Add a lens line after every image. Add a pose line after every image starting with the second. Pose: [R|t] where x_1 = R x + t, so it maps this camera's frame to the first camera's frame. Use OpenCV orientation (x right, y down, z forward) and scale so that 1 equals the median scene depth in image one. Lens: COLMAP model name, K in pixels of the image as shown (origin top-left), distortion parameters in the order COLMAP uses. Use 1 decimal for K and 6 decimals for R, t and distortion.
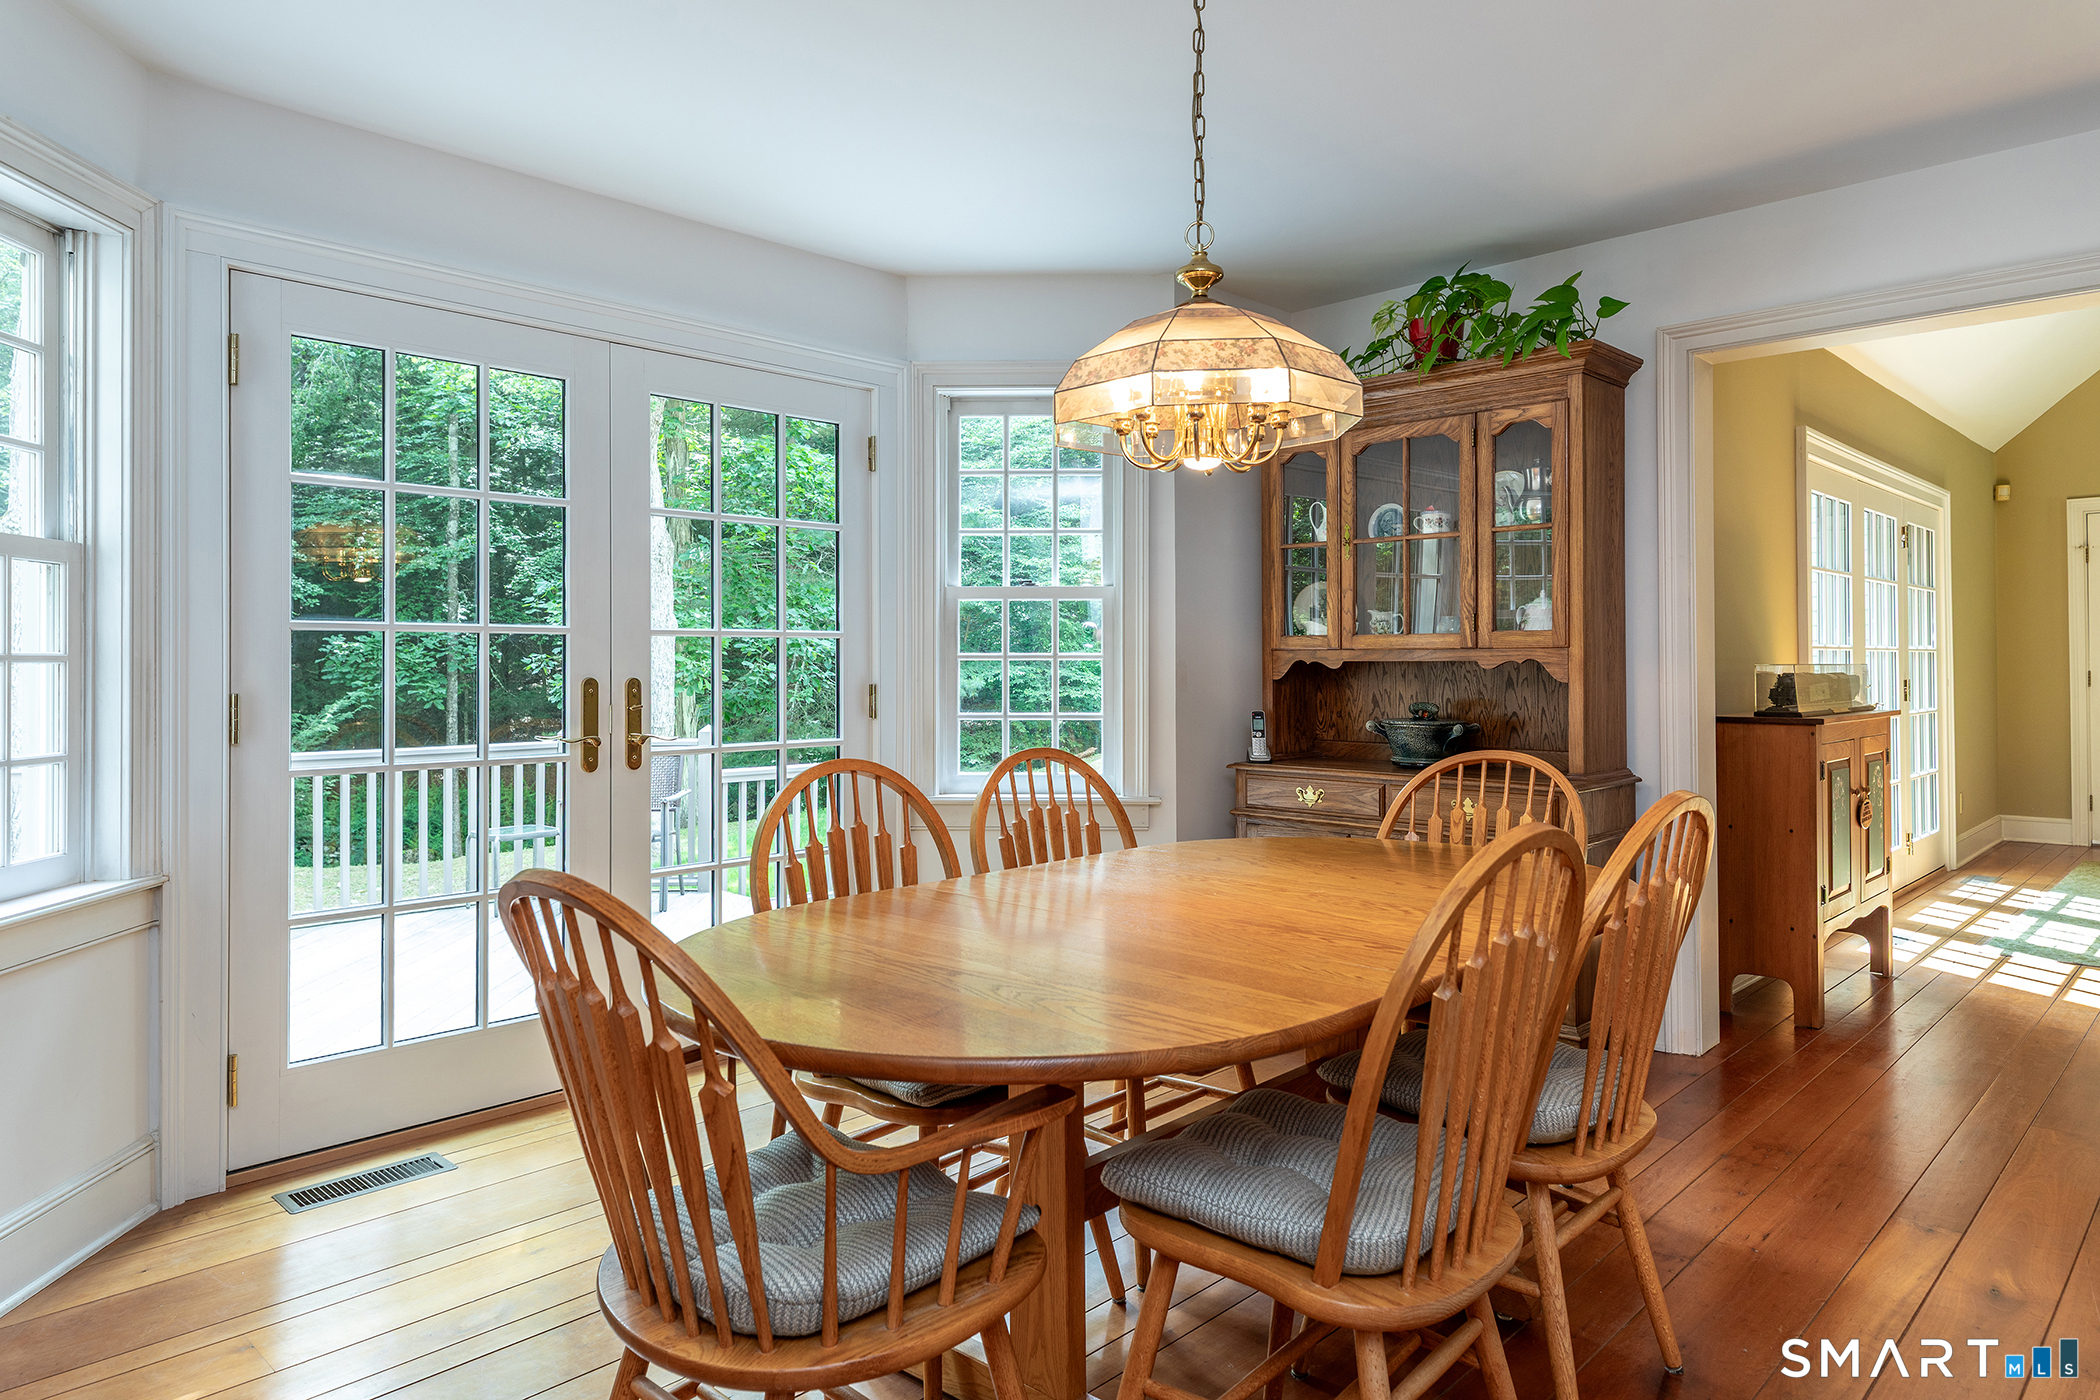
lens RADIAL K [[1362.0, 0, 1046.8], [0, 1362.0, 643.8], [0, 0, 1]] dist [0.005716, 0.001758]
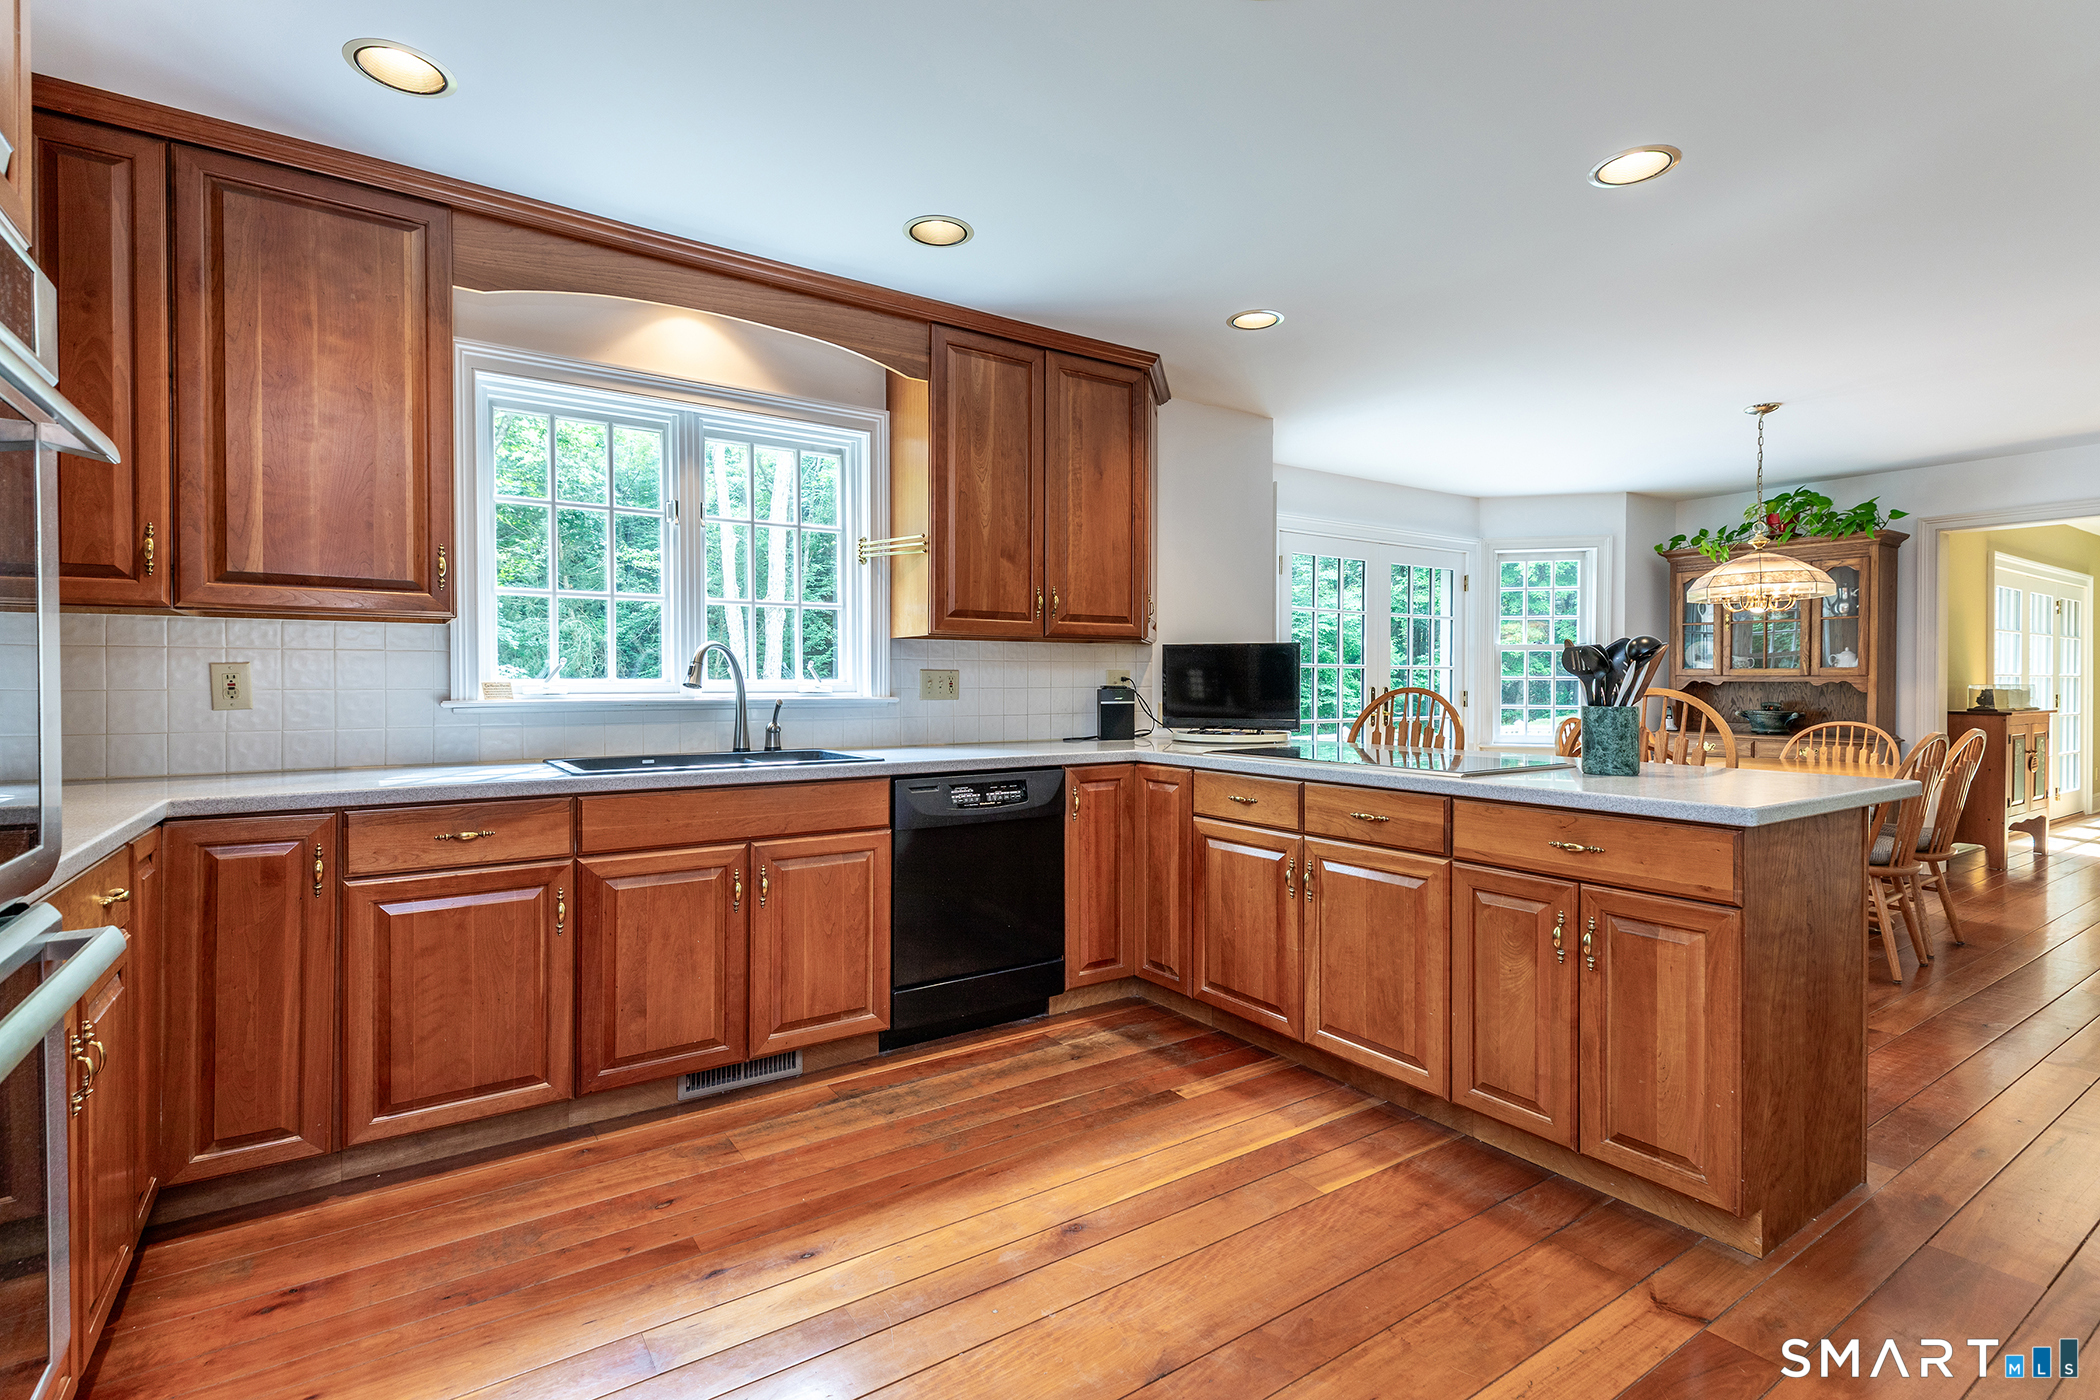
lens RADIAL K [[959.3, 0, 1029.4], [0, 959.3, 685.7], [0, 0, 1]] dist [0.003445, -0.003504]
pose [[0.968599, 0.005639, -0.248563, -0.430699], [-0.000584, 0.999792, 0.020408, -0.009602], [0.248627, -0.019622, 0.968401, -0.647418]]
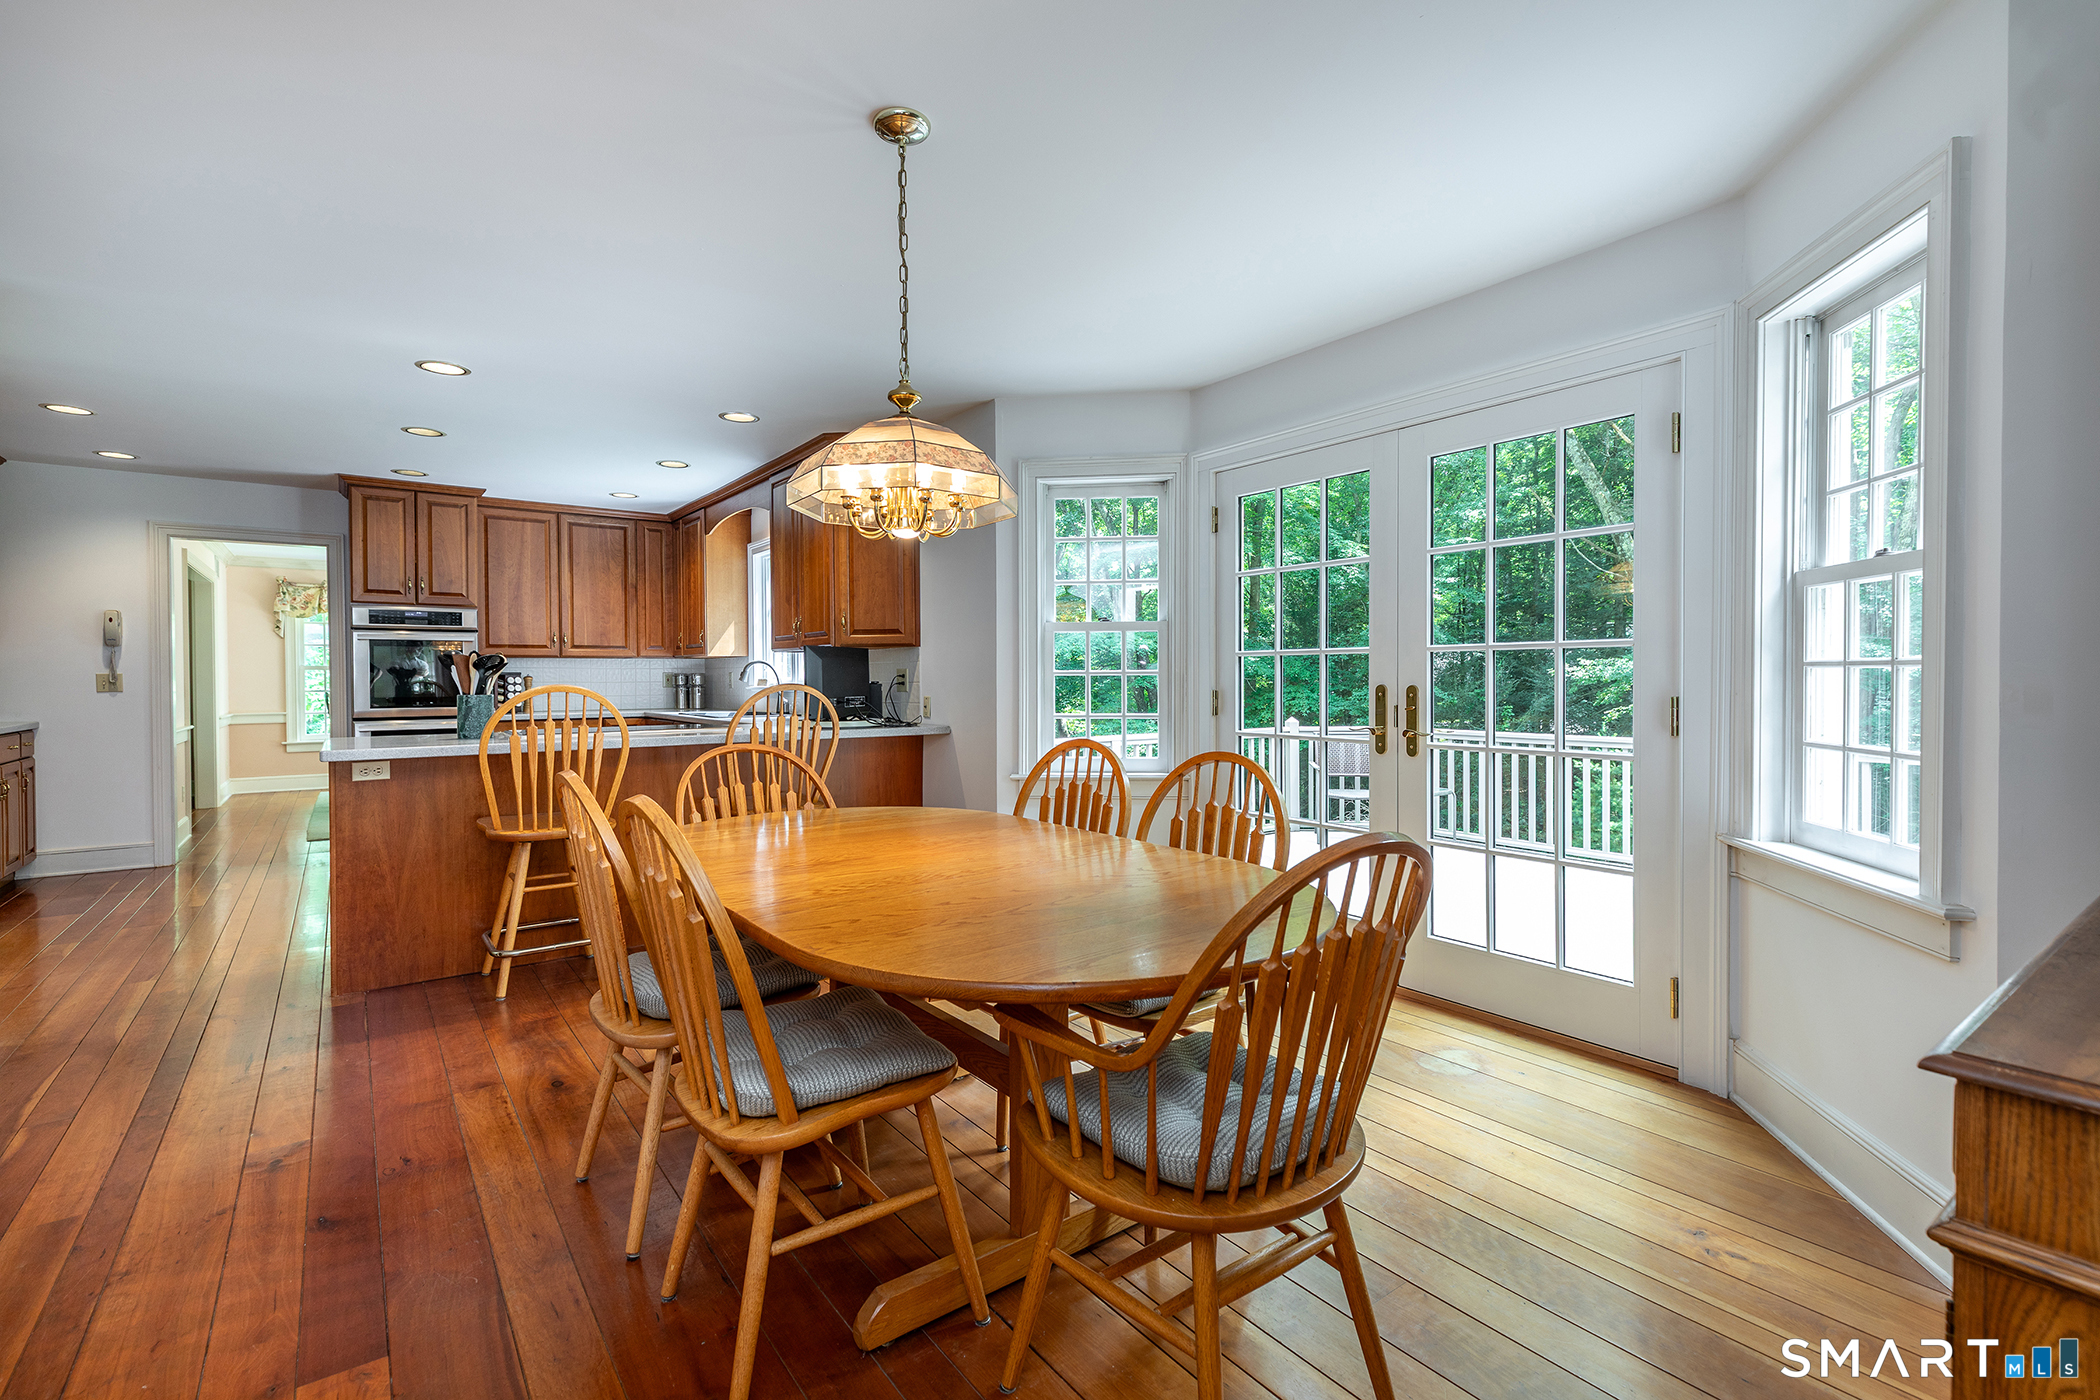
lens RADIAL K [[959.3, 0, 1051.3], [0, 959.3, 695.9], [0, 0, 1]] dist [0.003445, -0.003504]
pose [[-0.191686, 0.019193, -0.981269, 0.583282], [0.017060, 0.999723, 0.016221, 0.012355], [0.981308, -0.013631, -0.191960, 0.747882]]
